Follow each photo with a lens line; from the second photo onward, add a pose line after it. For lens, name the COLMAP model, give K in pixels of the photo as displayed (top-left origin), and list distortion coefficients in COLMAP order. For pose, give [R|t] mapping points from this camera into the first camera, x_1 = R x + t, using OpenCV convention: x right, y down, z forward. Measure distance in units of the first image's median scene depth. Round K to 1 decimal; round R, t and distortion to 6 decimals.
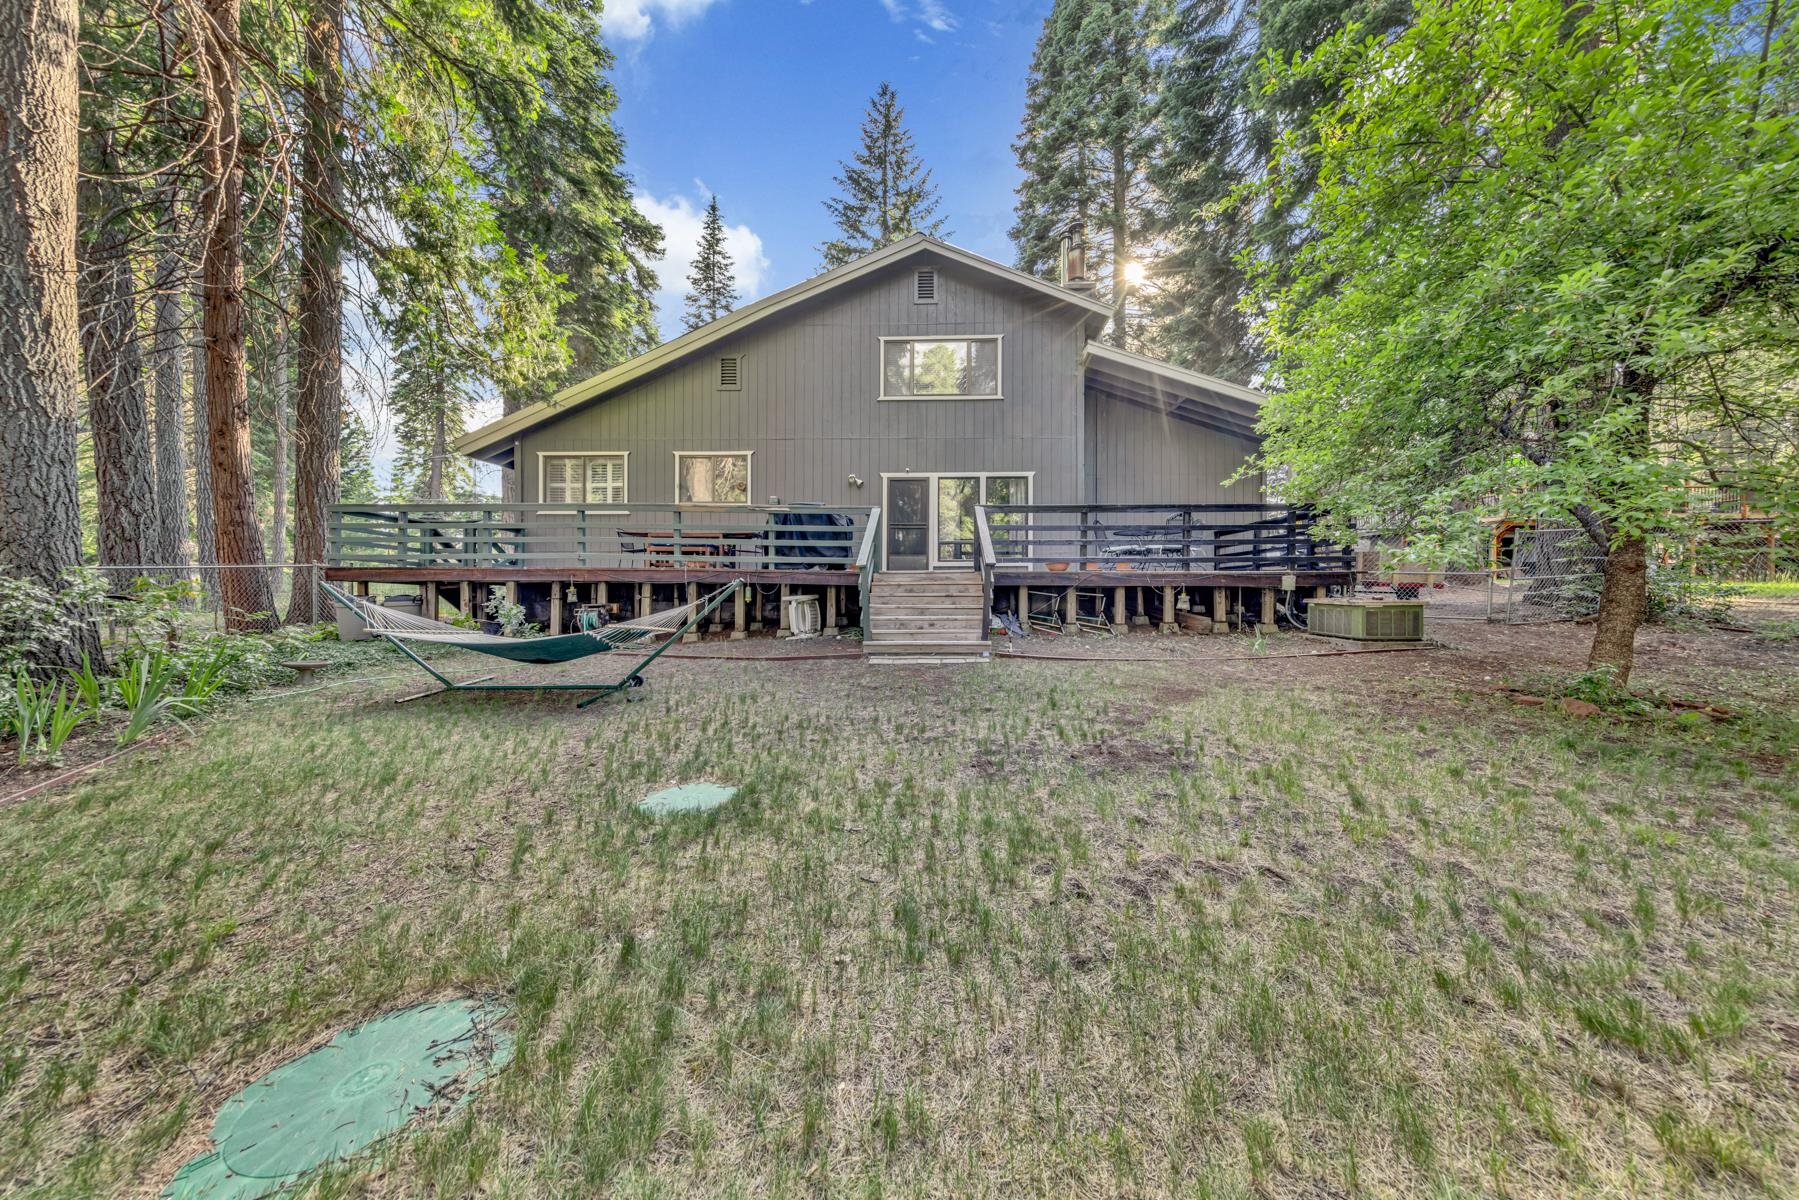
lens RADIAL K [[570.5, 0, 896.0], [0, 570.5, 591.9], [0, 0, 1]] dist [0.003921, -0.000107]
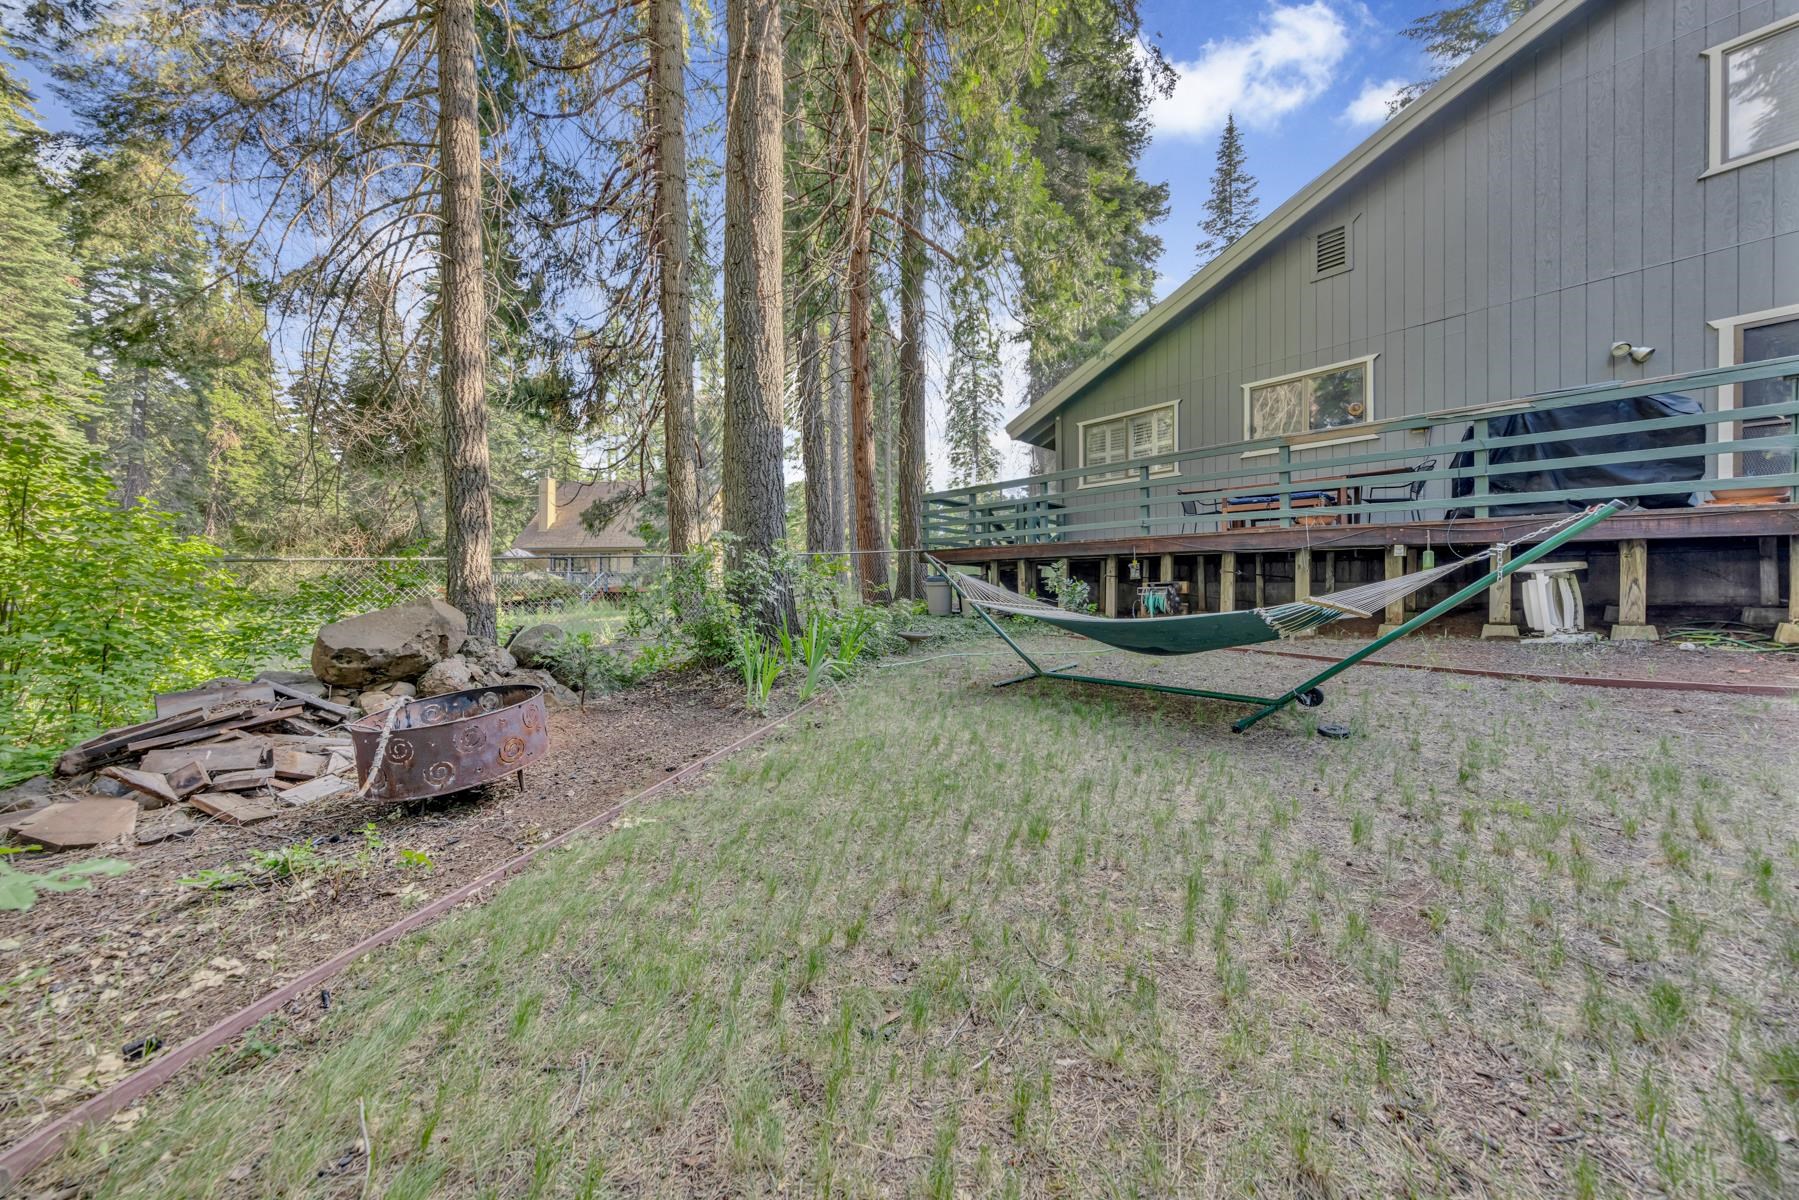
lens RADIAL K [[570.5, 0, 896.0], [0, 570.5, 591.9], [0, 0, 1]] dist [0.003921, -0.000107]
pose [[0.693396, 0.004047, -0.720545, -0.210311], [0.006137, 0.999915, 0.011522, 0.024618], [0.720530, -0.012411, 0.693313, 0.179290]]
